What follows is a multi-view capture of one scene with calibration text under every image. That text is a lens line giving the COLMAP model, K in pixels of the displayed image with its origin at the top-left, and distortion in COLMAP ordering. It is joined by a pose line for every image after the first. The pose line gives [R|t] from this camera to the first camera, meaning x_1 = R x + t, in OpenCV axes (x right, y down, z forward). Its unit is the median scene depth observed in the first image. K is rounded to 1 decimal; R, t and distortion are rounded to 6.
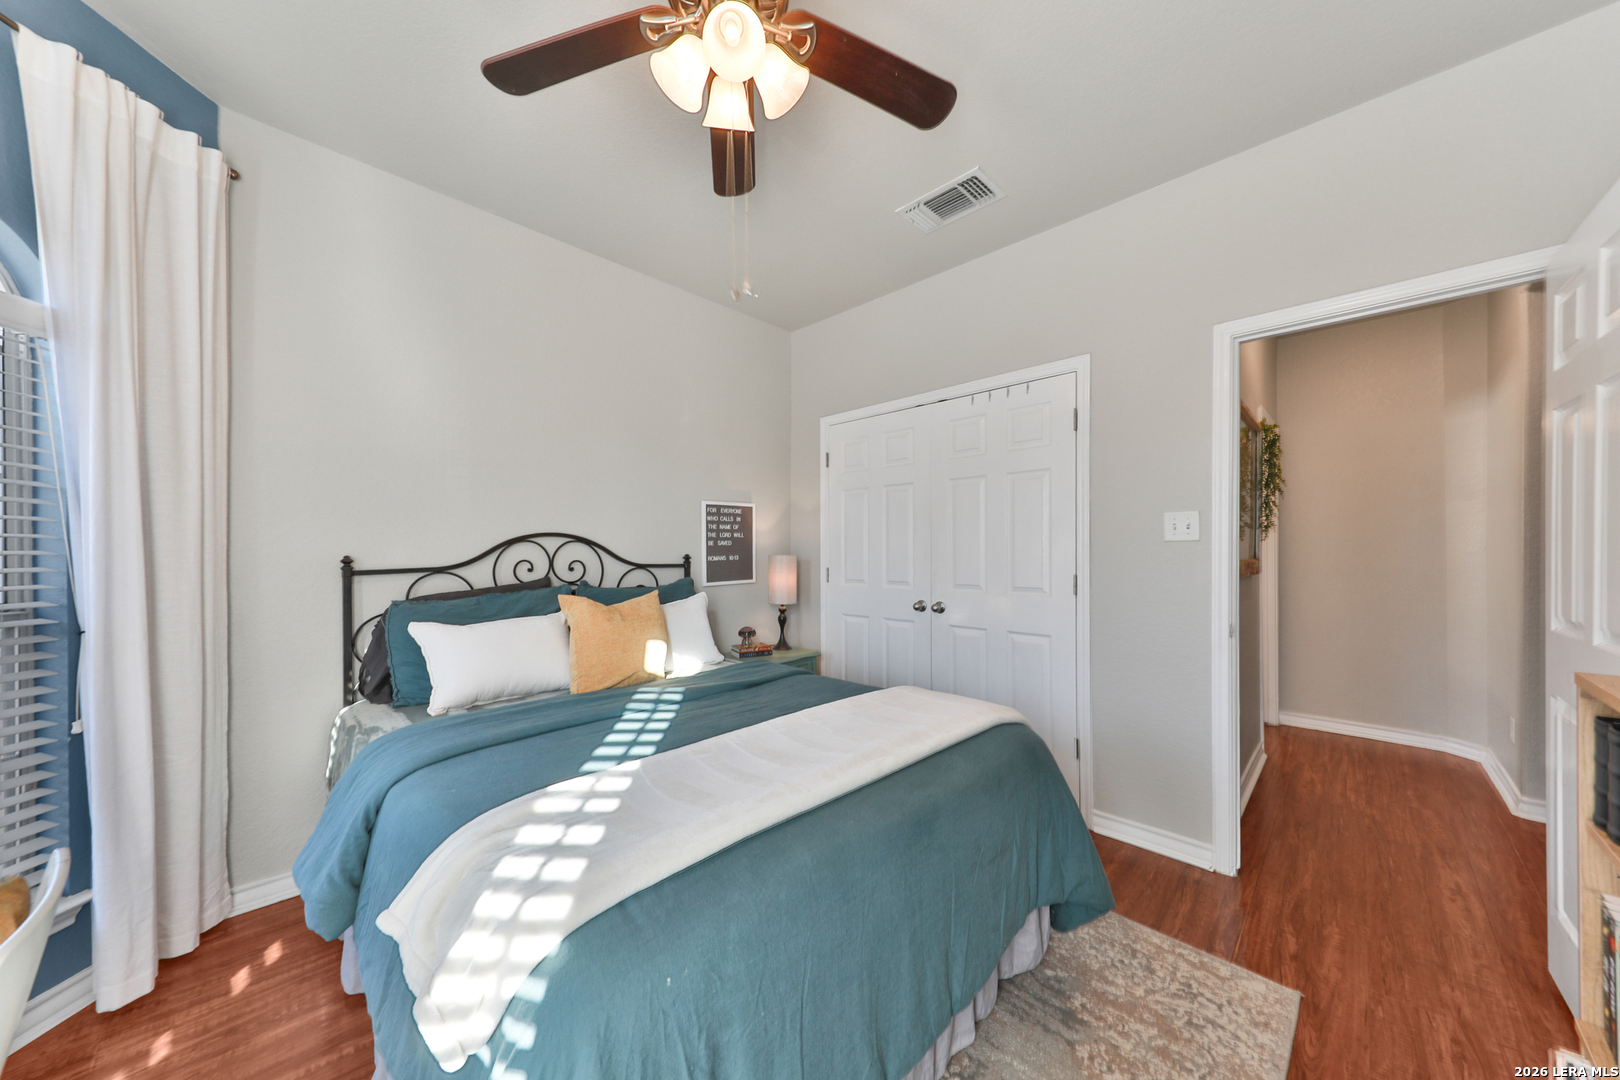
lens RADIAL K [[550.6, 0, 821.3], [0, 550.6, 548.7], [0, 0, 1]] dist [0.000268, -0.000018]
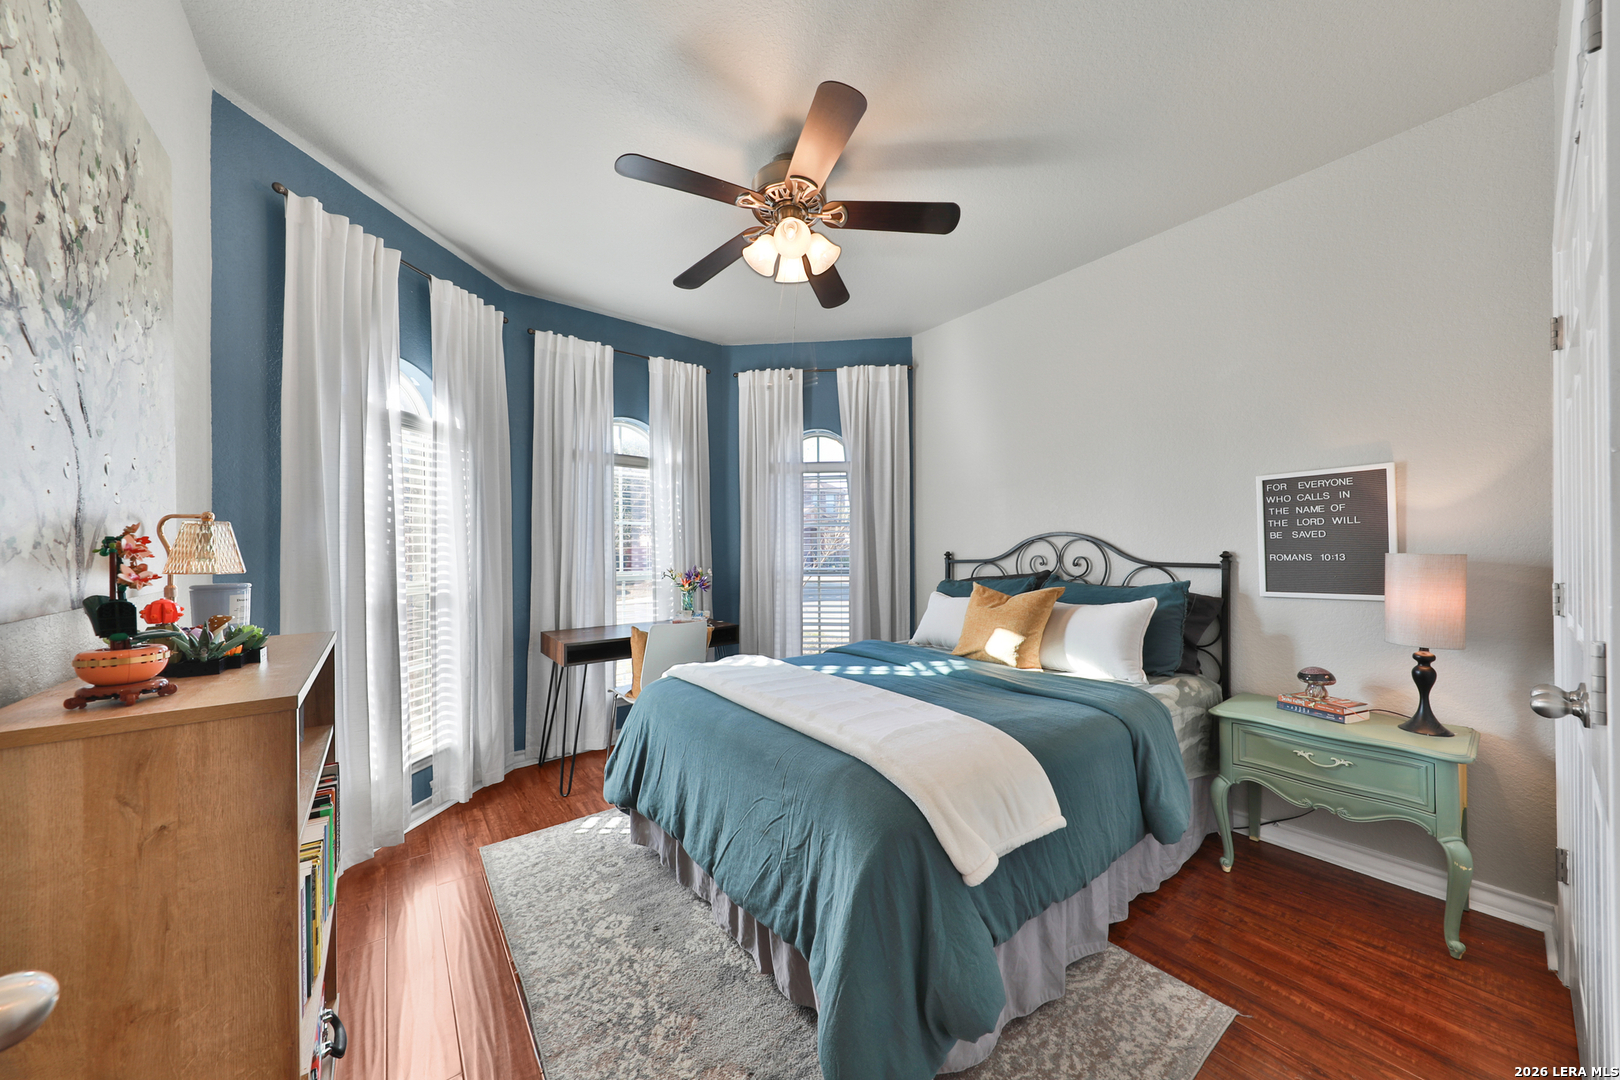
lens RADIAL K [[550.6, 0, 821.3], [0, 550.6, 548.7], [0, 0, 1]] dist [0.000268, -0.000018]
pose [[-0.148892, -0.002272, -0.988851, 0.576539], [0.008747, 0.999955, -0.003615, 0.004342], [0.988815, -0.009188, -0.148866, 0.540258]]
